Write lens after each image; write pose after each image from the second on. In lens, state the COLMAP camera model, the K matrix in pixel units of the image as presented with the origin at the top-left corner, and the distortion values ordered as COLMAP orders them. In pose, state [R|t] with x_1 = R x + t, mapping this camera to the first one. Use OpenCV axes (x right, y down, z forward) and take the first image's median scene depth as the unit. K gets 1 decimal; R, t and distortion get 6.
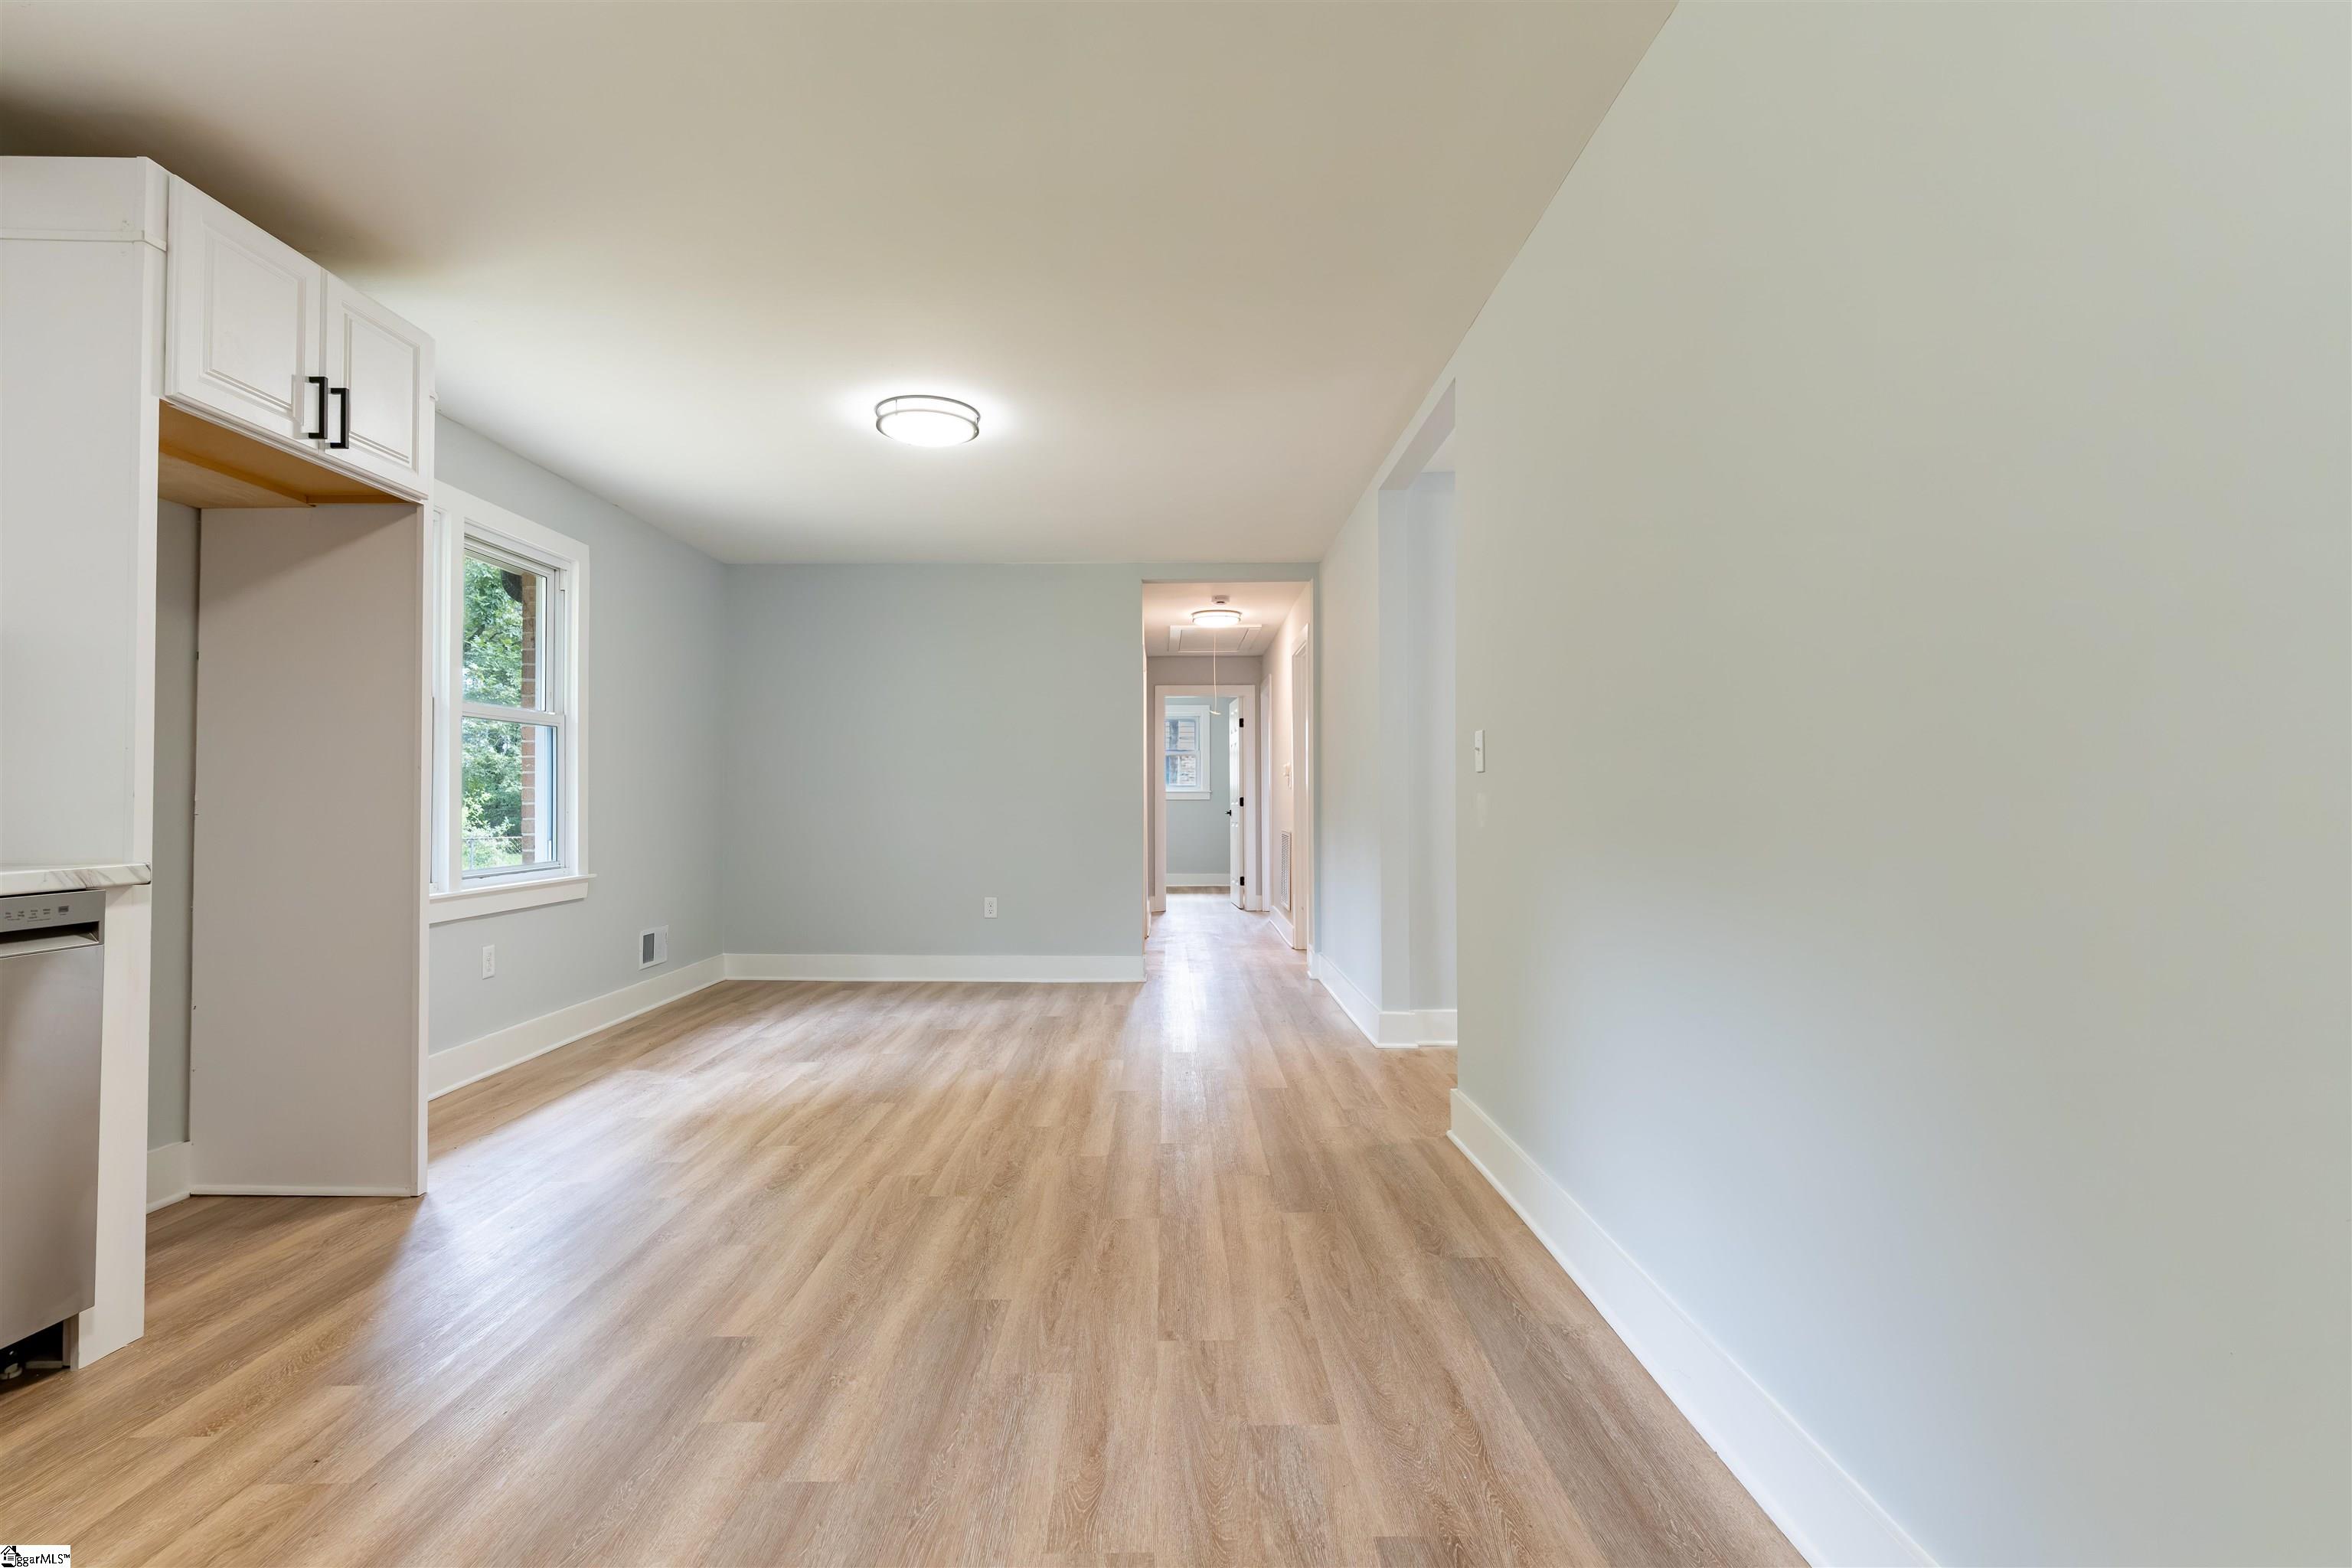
lens RADIAL K [[1108.3, 0, 1175.9], [0, 1108.3, 779.7], [0, 0, 1]] dist [0.001725, 0.000505]
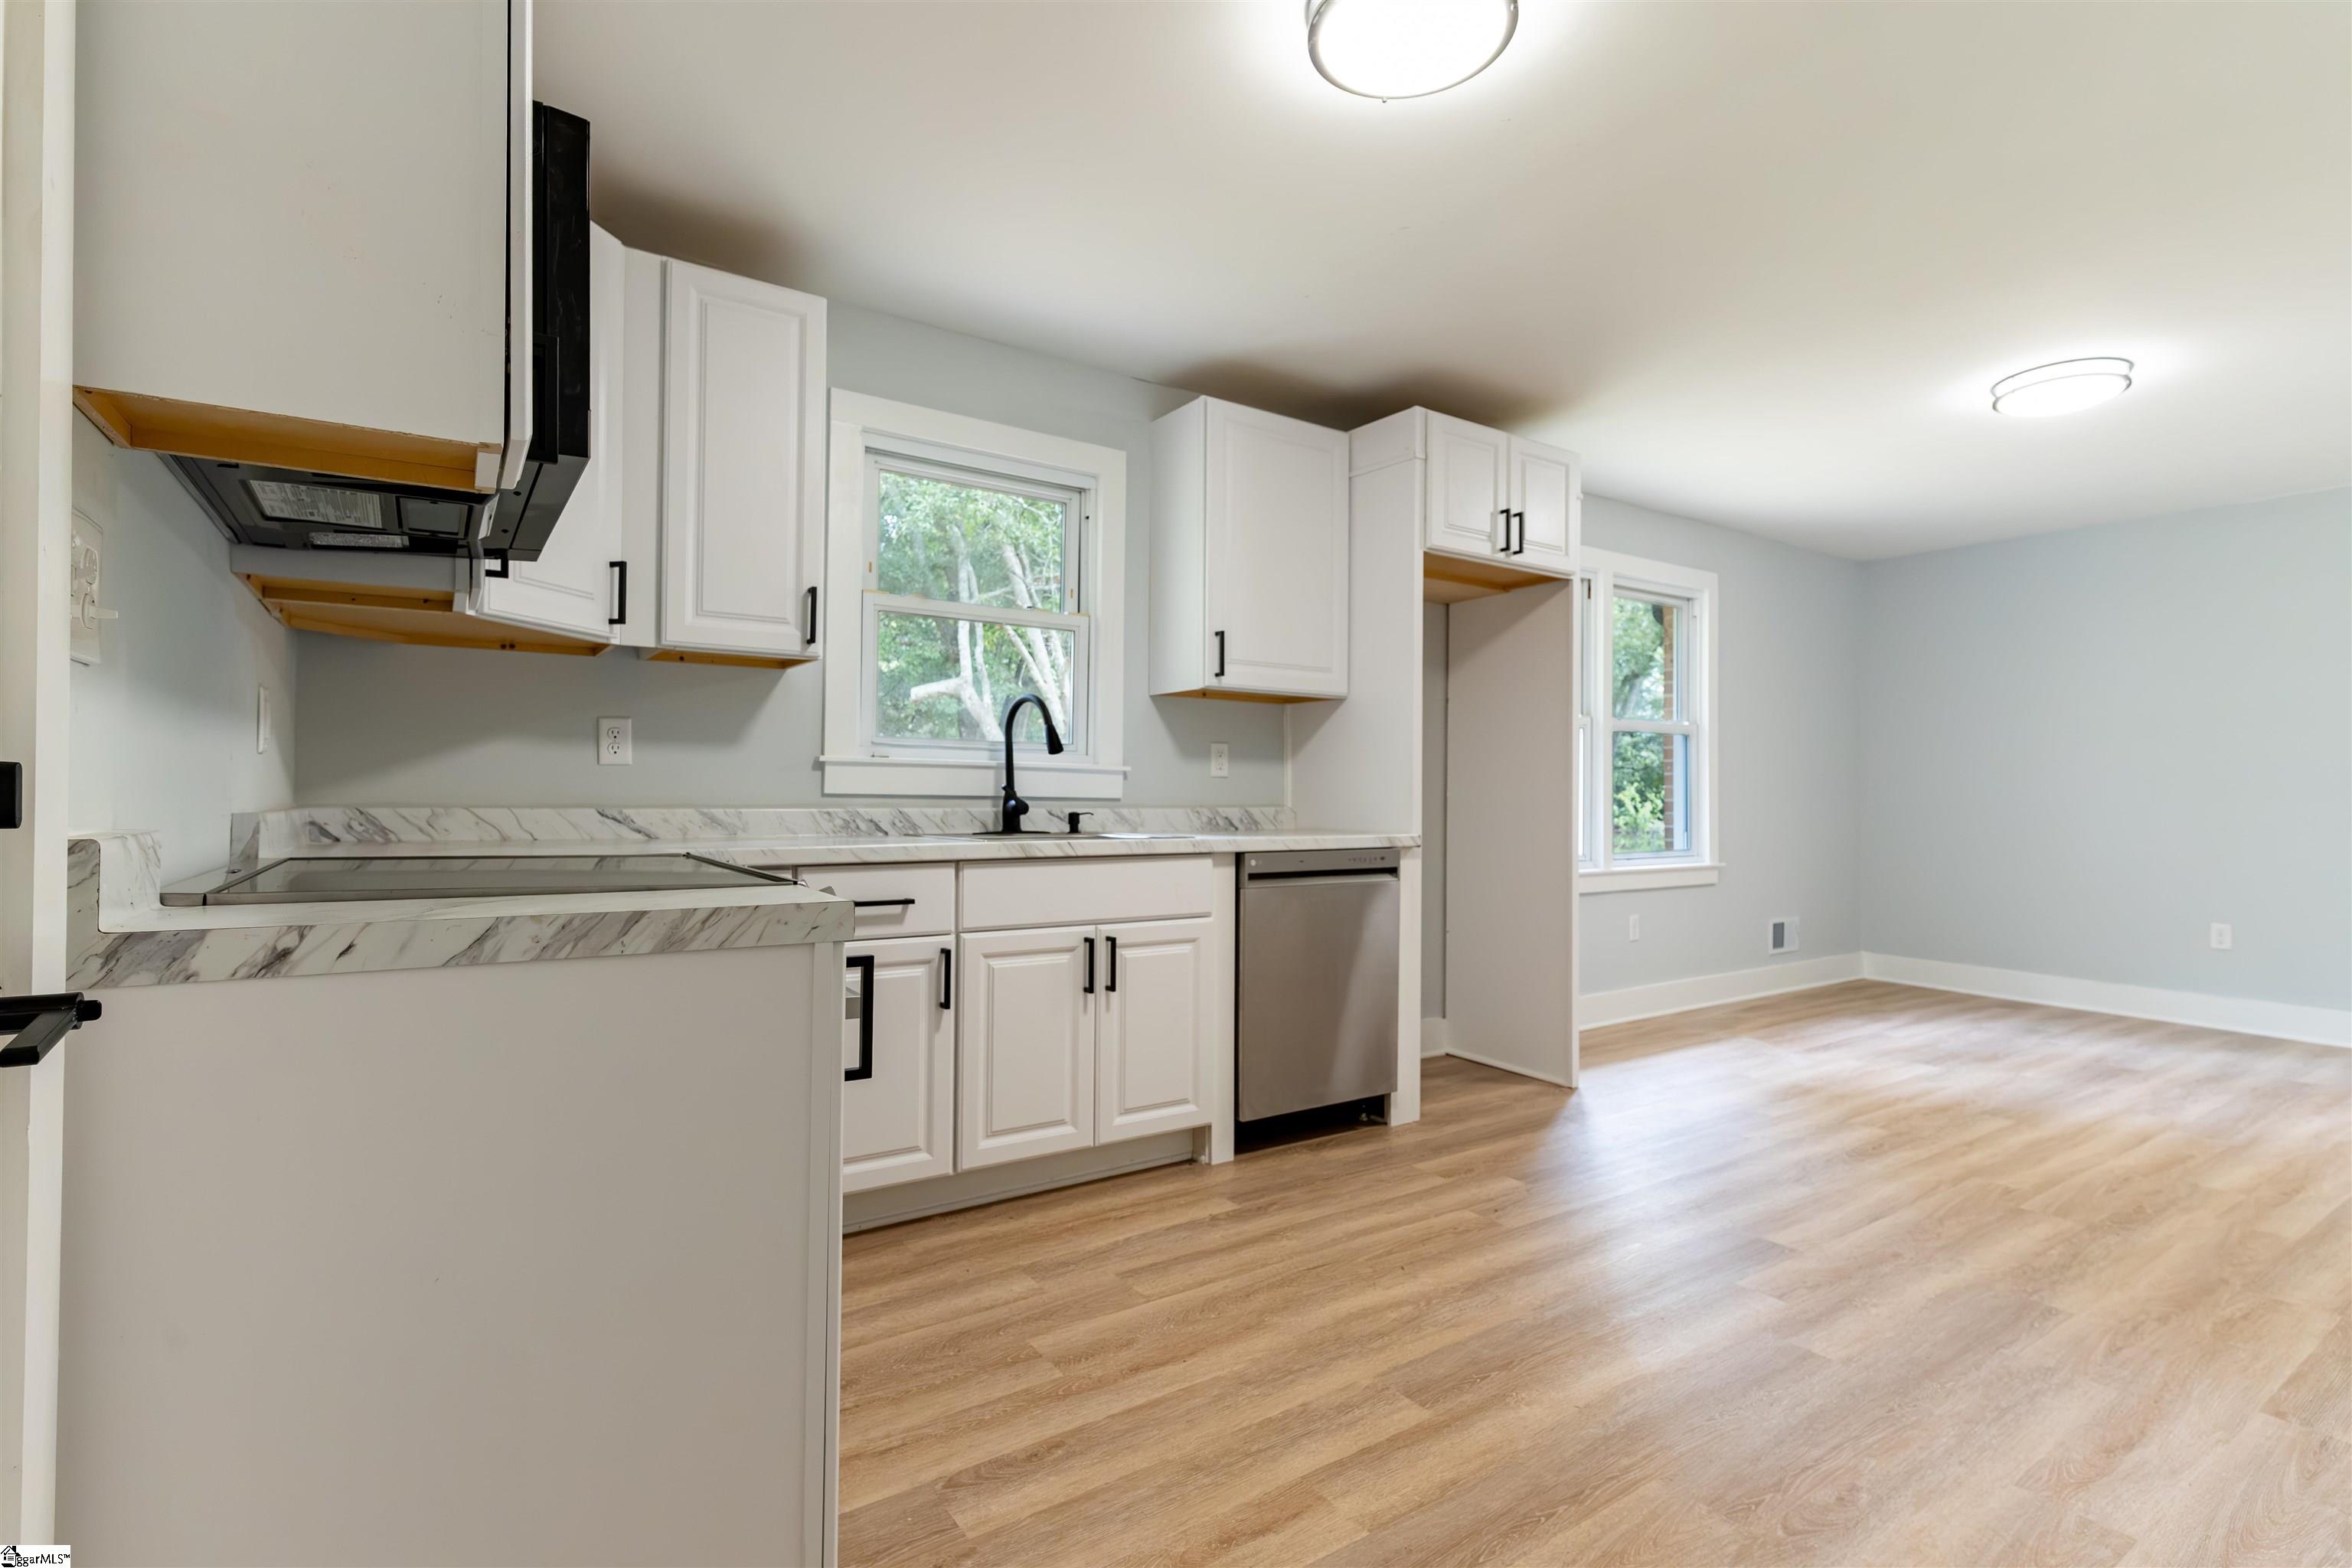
lens RADIAL K [[1108.3, 0, 1175.9], [0, 1108.3, 779.7], [0, 0, 1]] dist [0.001725, 0.000505]
pose [[0.556646, -0.003430, -0.830743, 0.188476], [0.006174, 0.999981, 0.000008, -0.006166], [0.830727, -0.005134, 0.556656, -0.169327]]
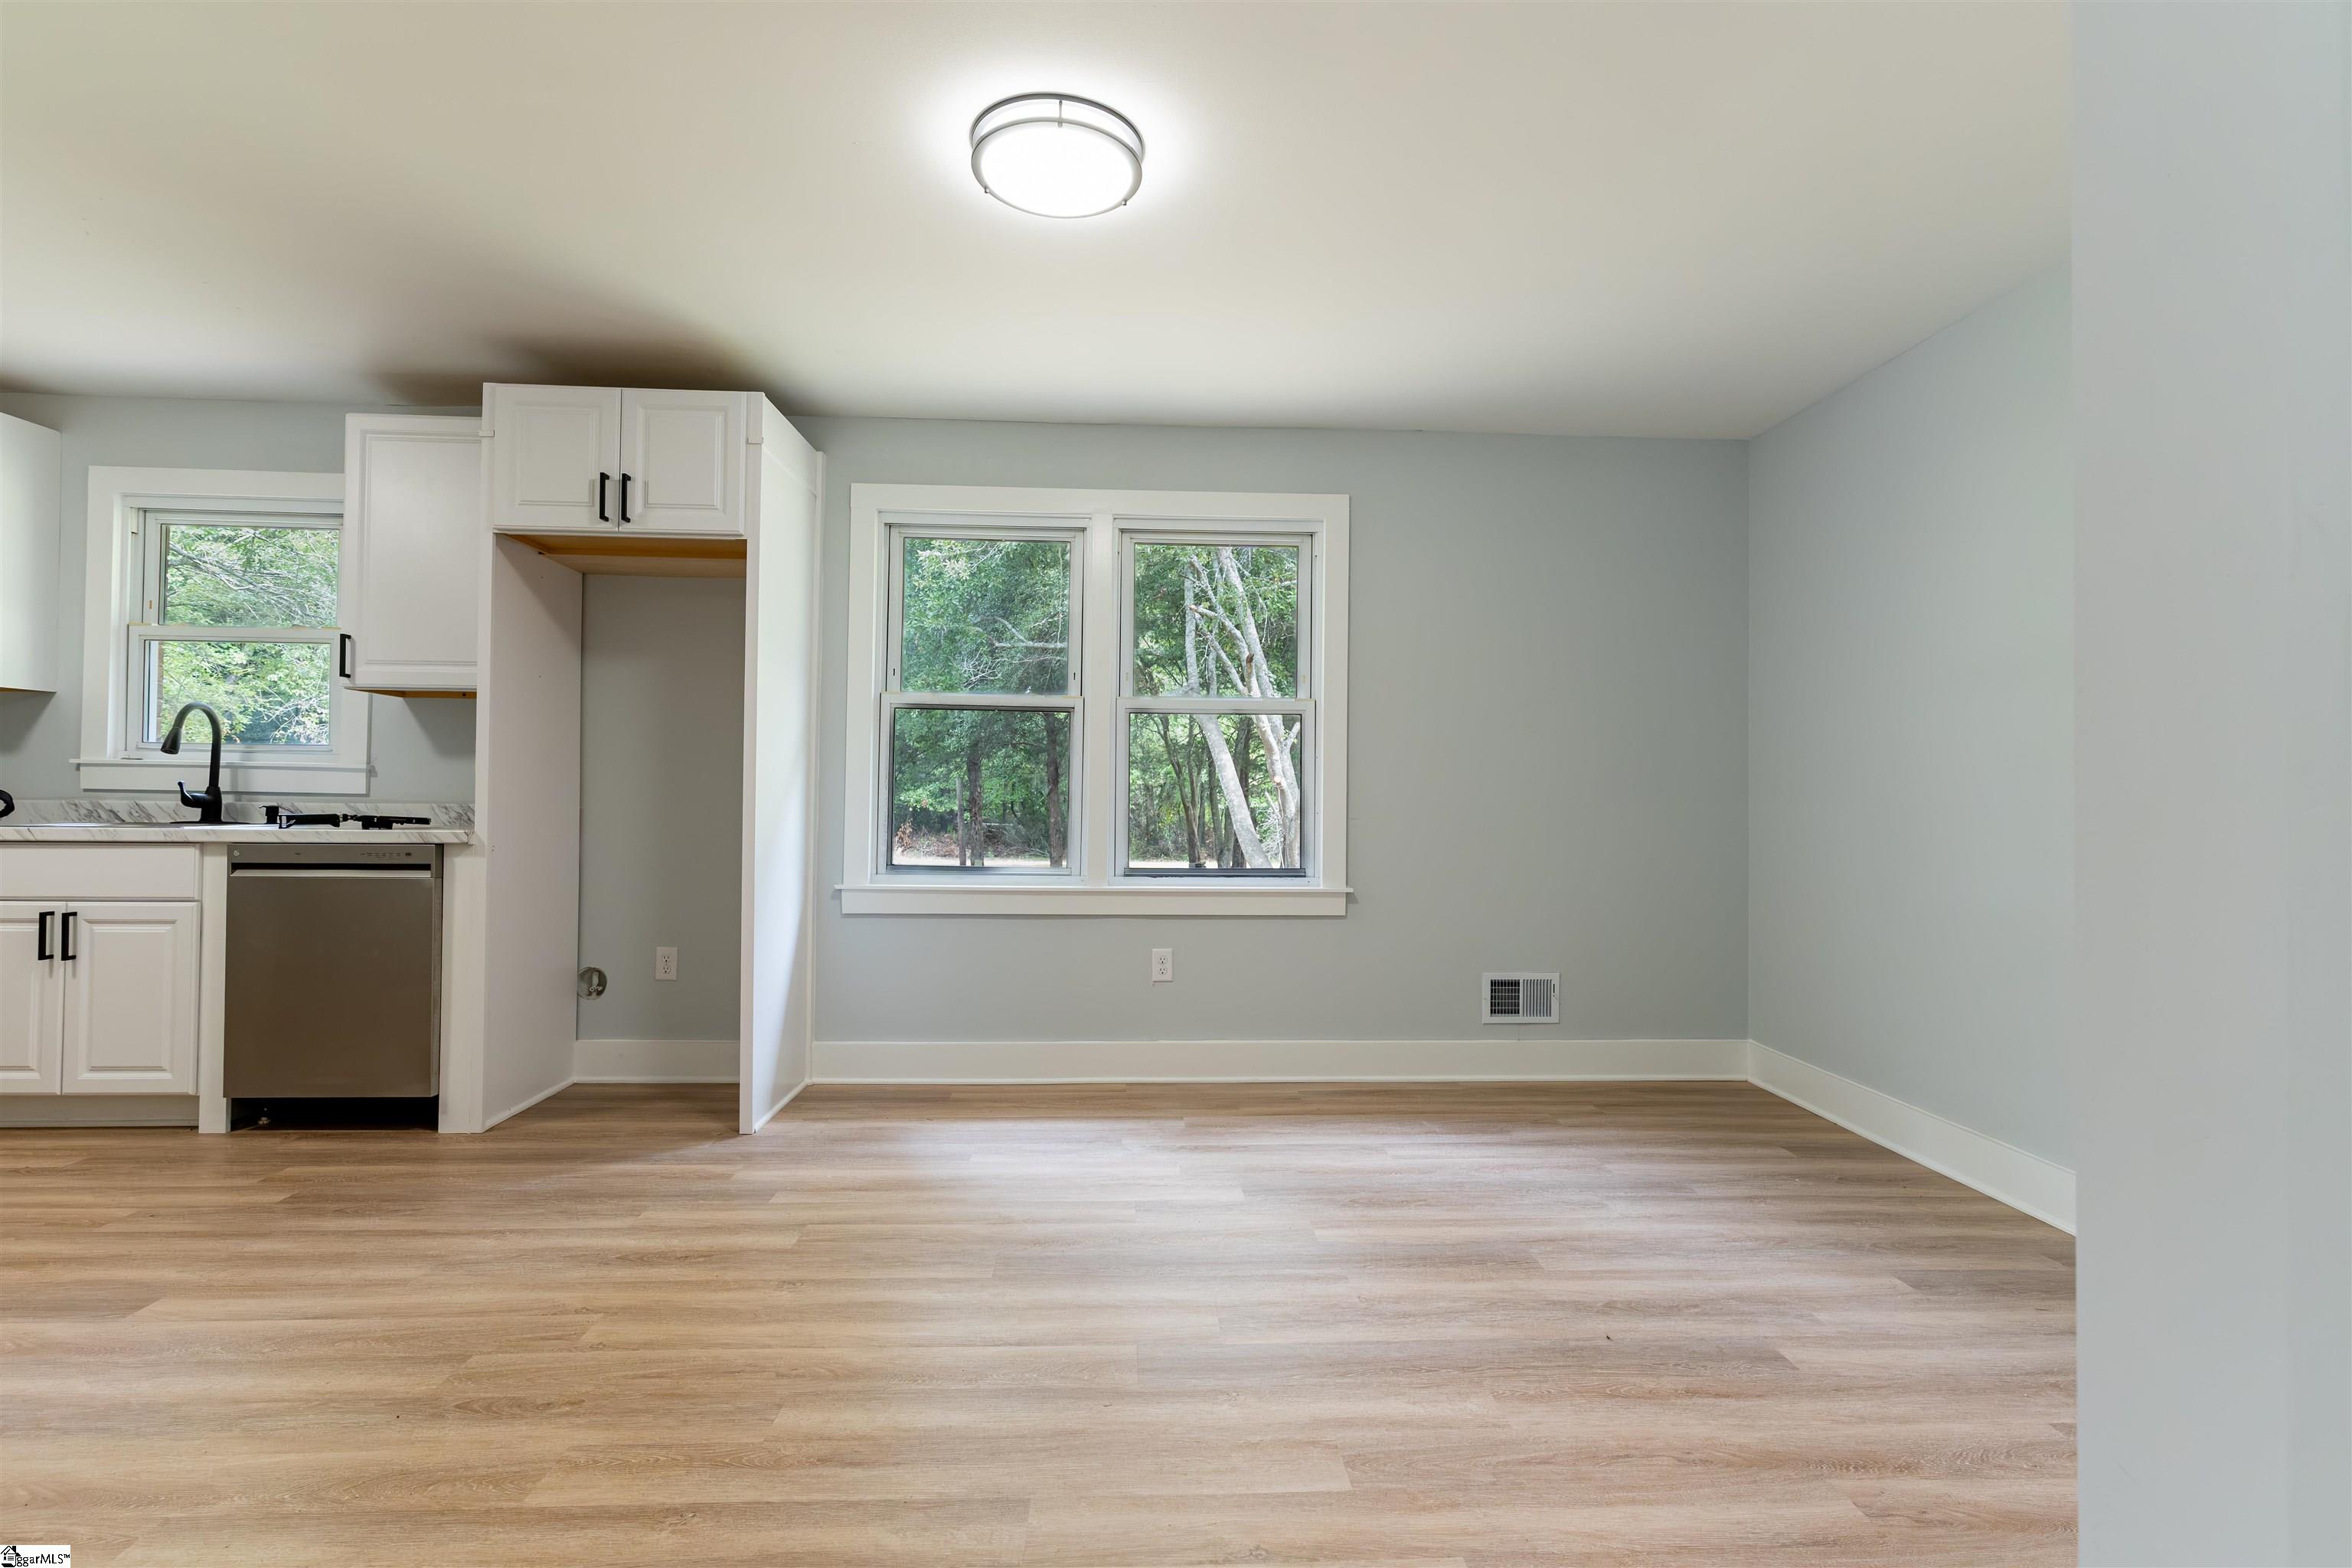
lens RADIAL K [[1120.0, 0, 1169.9], [0, 1120.0, 775.5], [0, 0, 1]] dist [0.015982, -0.000418]
pose [[0.031255, -0.014264, -0.999410, 0.546901], [0.008593, 0.999865, -0.014002, 0.021591], [0.999475, -0.008150, 0.031373, 1.505474]]
